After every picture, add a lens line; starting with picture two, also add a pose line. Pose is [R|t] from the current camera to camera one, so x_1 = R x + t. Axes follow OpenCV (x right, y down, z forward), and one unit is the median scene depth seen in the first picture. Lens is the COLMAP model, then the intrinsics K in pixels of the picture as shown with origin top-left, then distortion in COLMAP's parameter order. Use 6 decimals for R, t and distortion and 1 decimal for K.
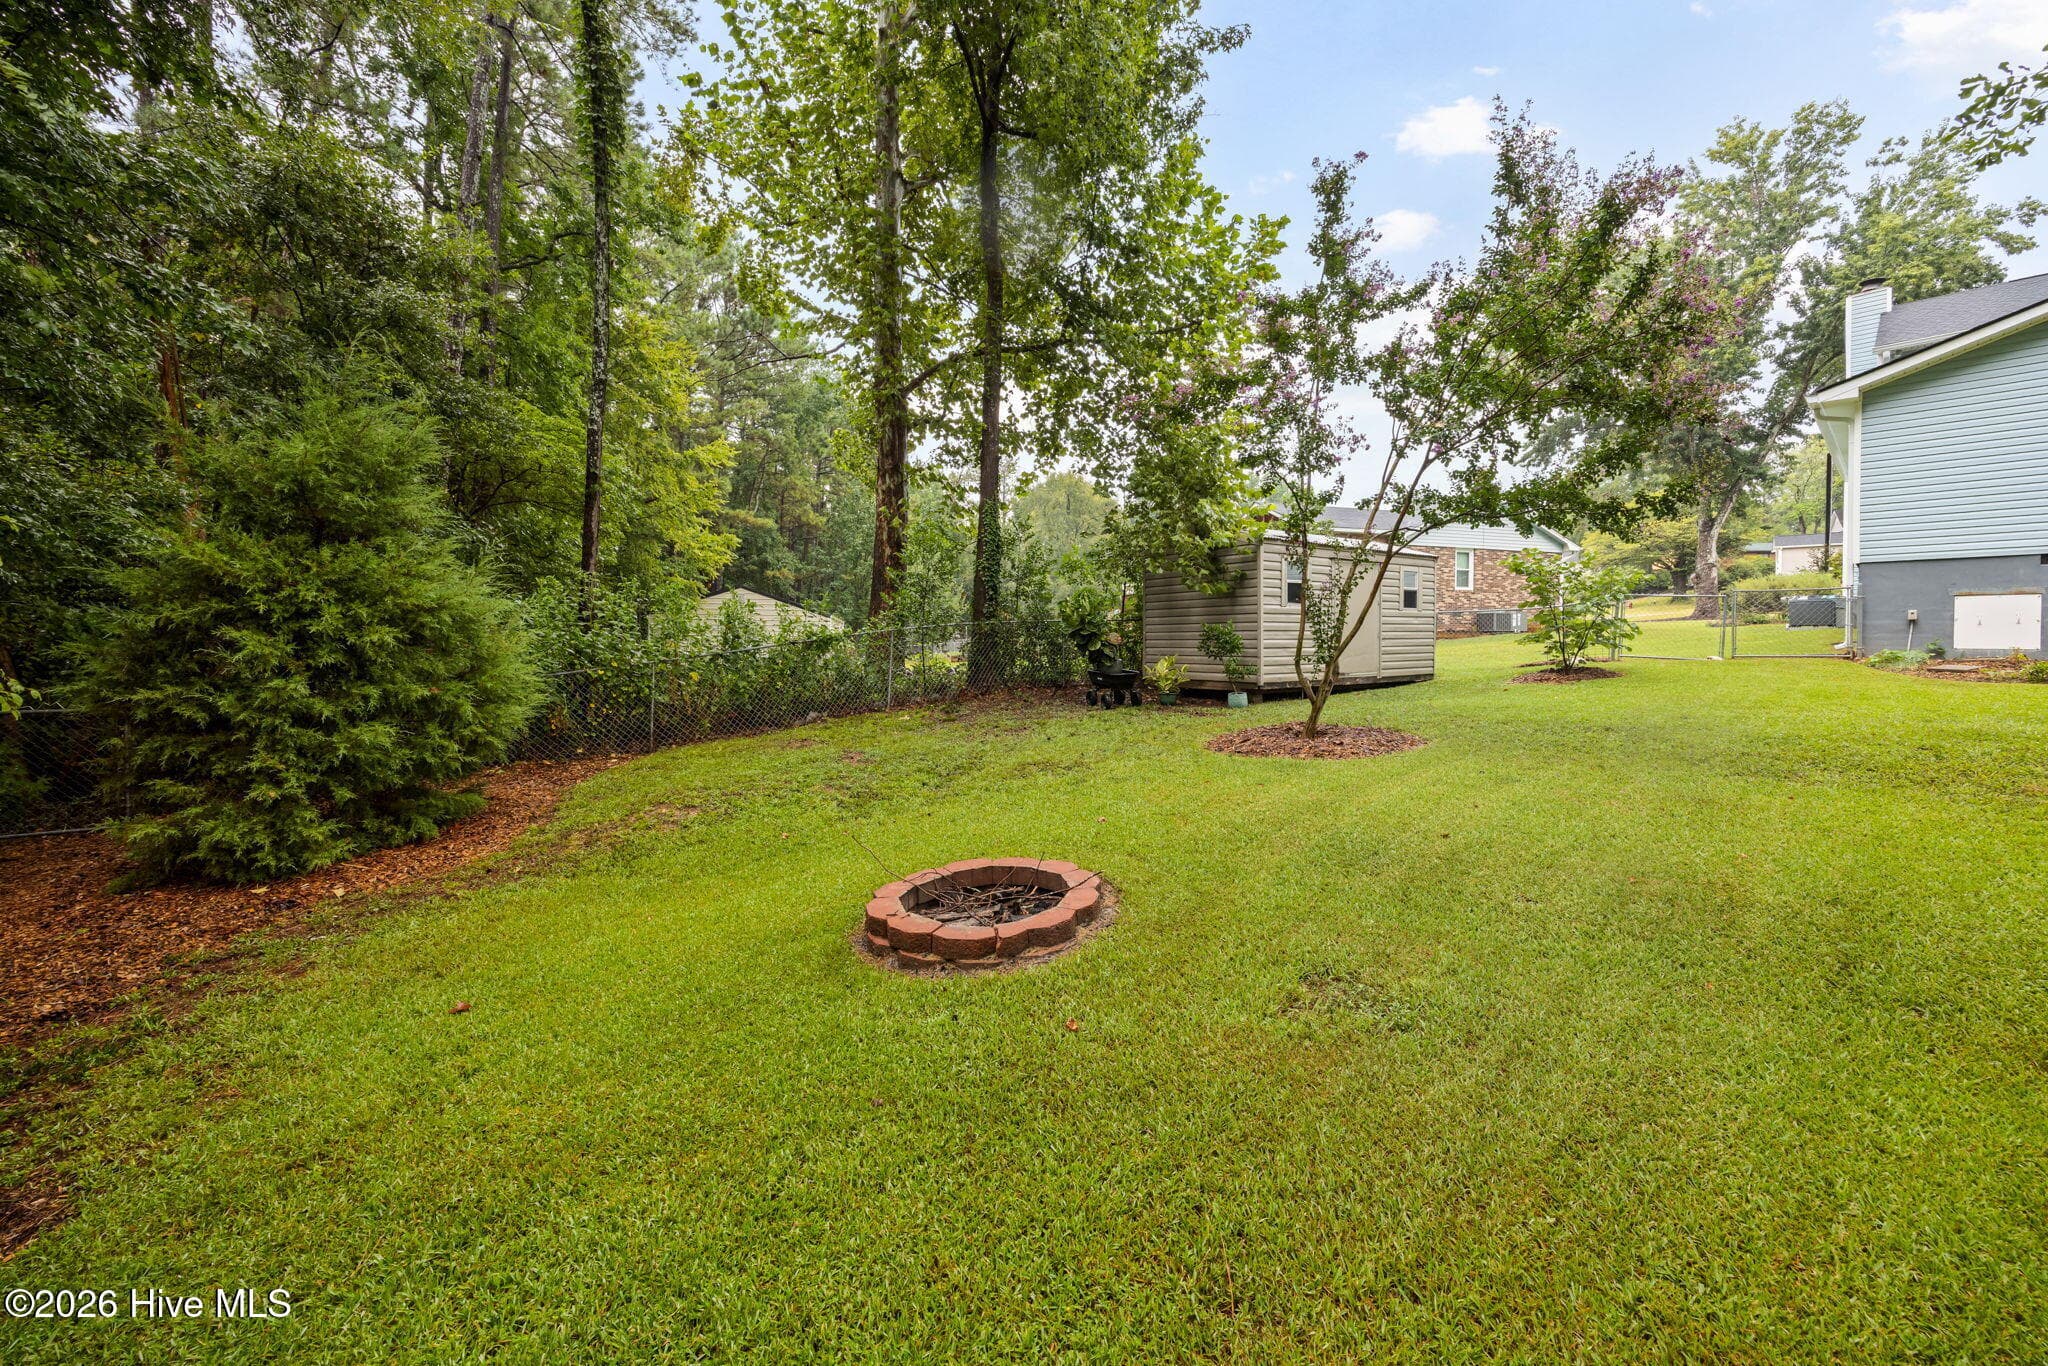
lens RADIAL K [[786.6, 0, 1035.9], [0, 786.6, 658.0], [0, 0, 1]] dist [-0.005348, -0.000304]
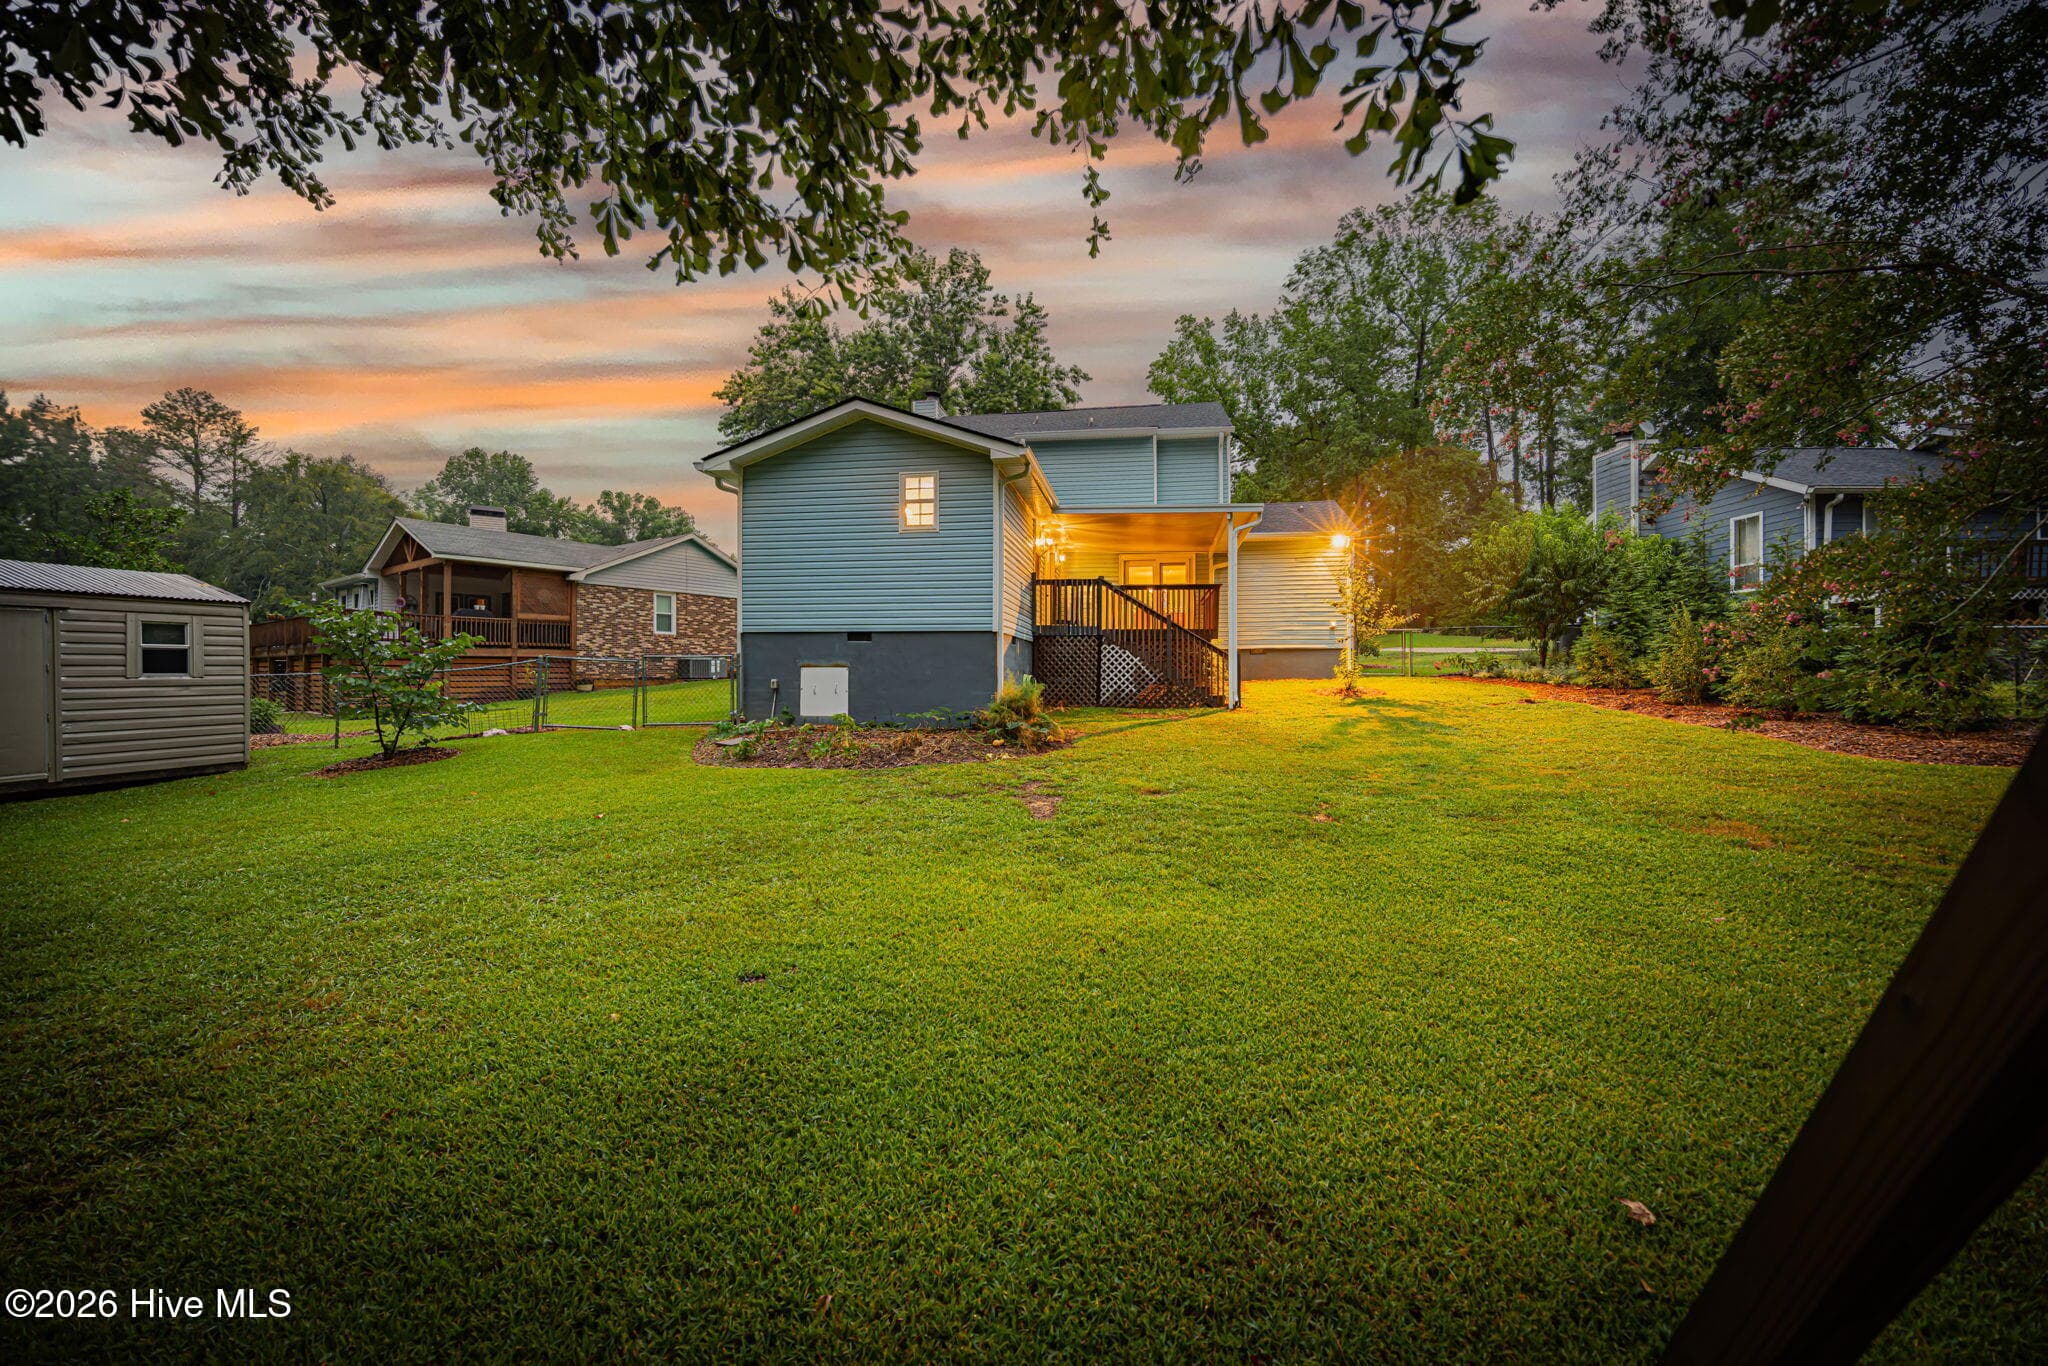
lens RADIAL K [[786.6, 0, 1029.4], [0, 786.6, 669.7], [0, 0, 1]] dist [-0.005348, -0.000304]
pose [[0.767504, 0.002855, 0.641037, 0.735213], [0.013533, 0.999695, -0.020655, -0.049632], [-0.640901, 0.024527, 0.767232, -0.033913]]
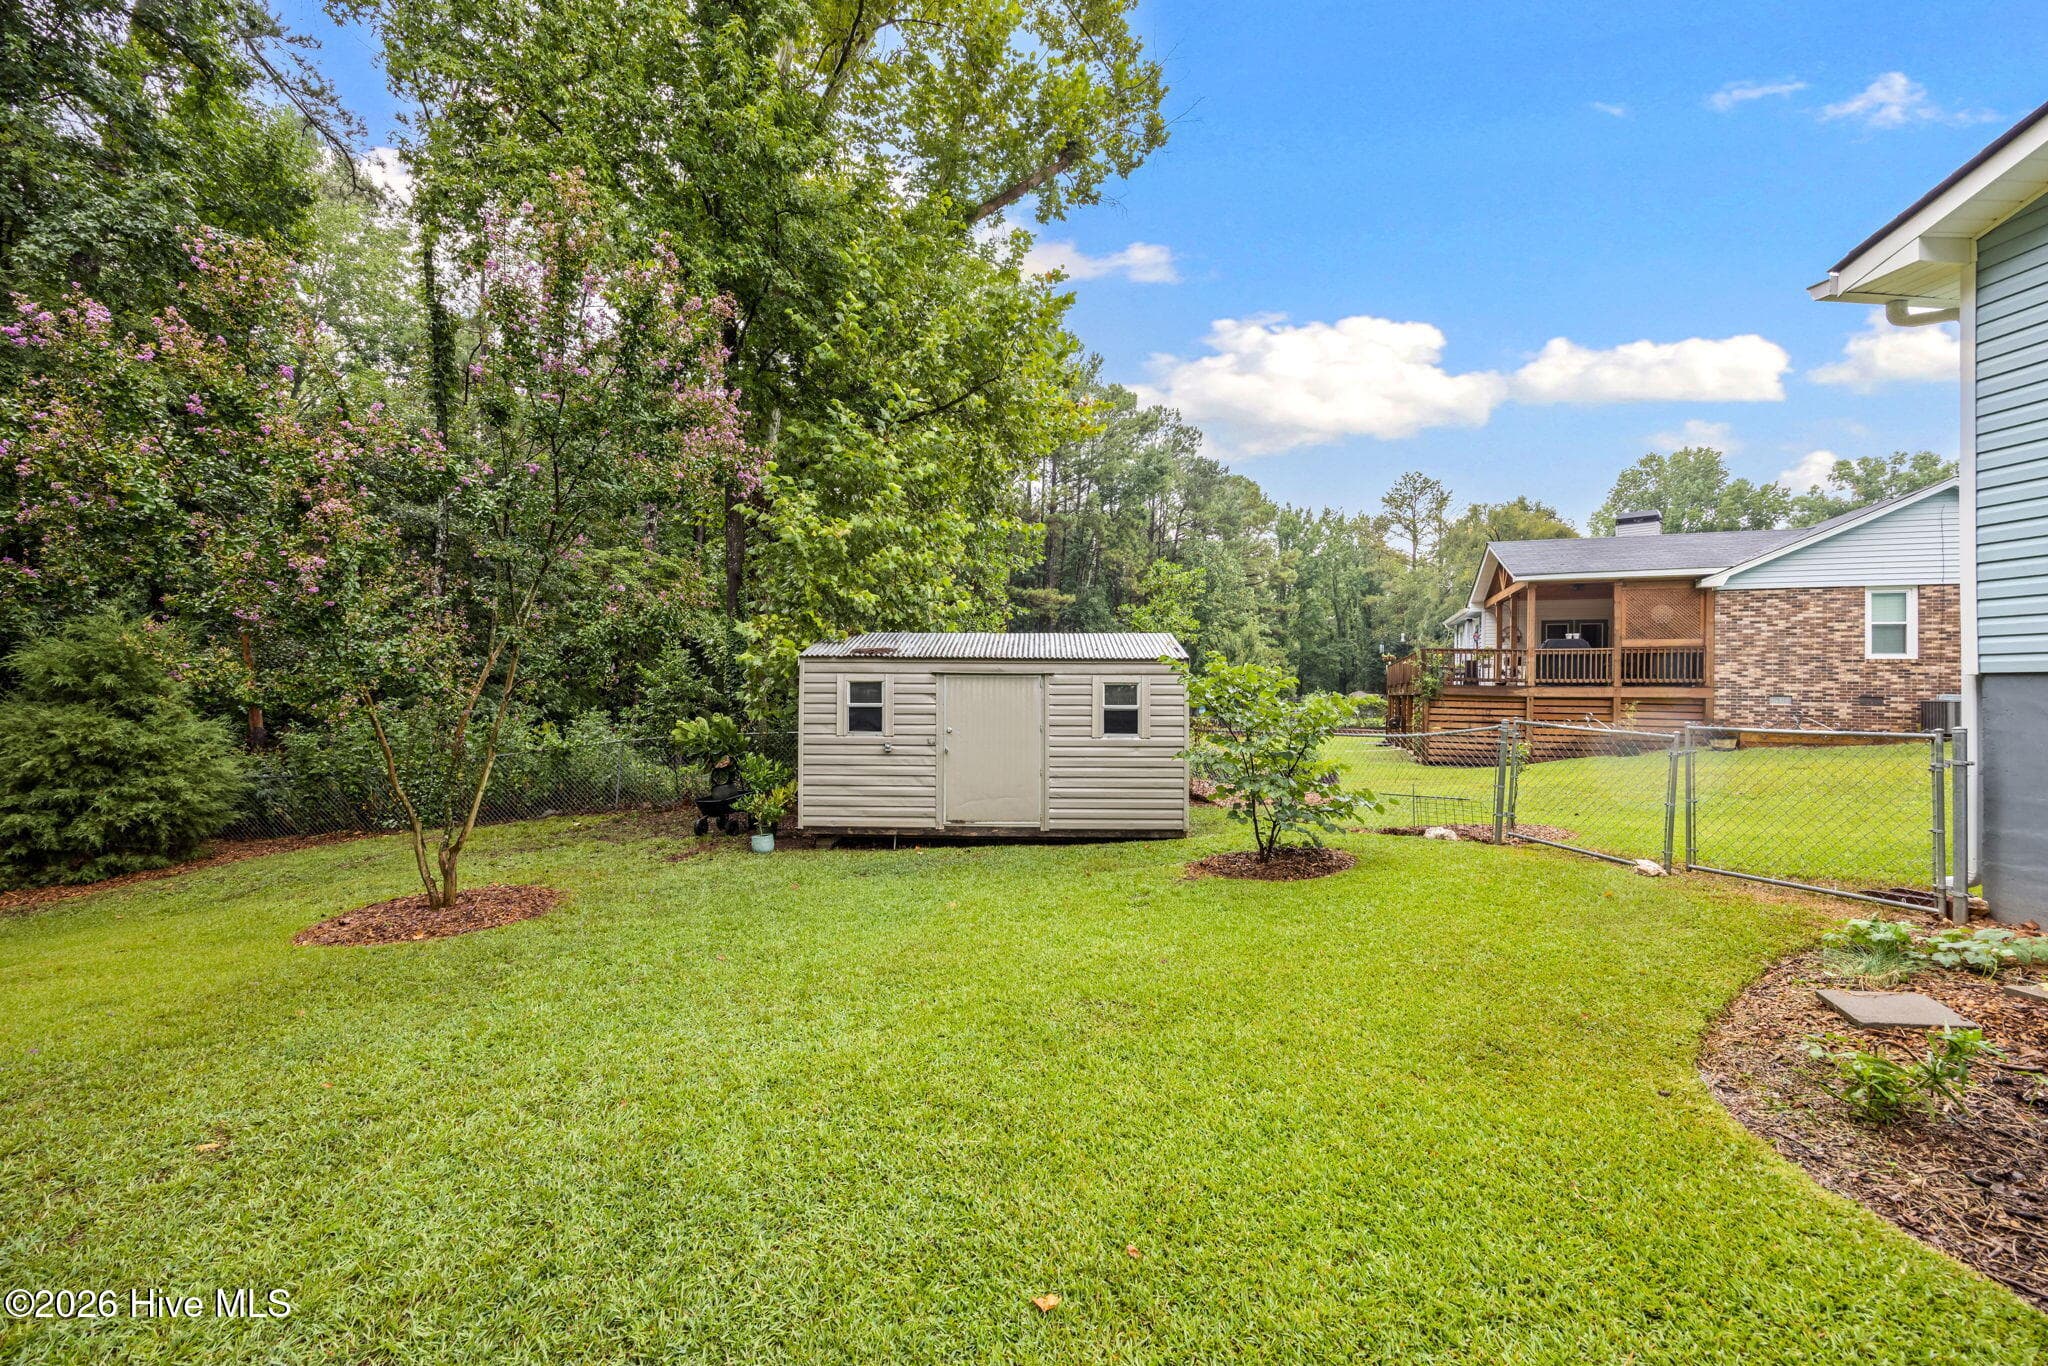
lens RADIAL K [[786.6, 0, 1008.1], [0, 786.6, 689.9], [0, 0, 1]] dist [-0.005348, -0.000304]
pose [[0.809307, 0.005312, -0.587362, 0.961275], [-0.021365, 0.999564, -0.020399, -0.102795], [0.586998, 0.029058, 0.809067, 0.434615]]
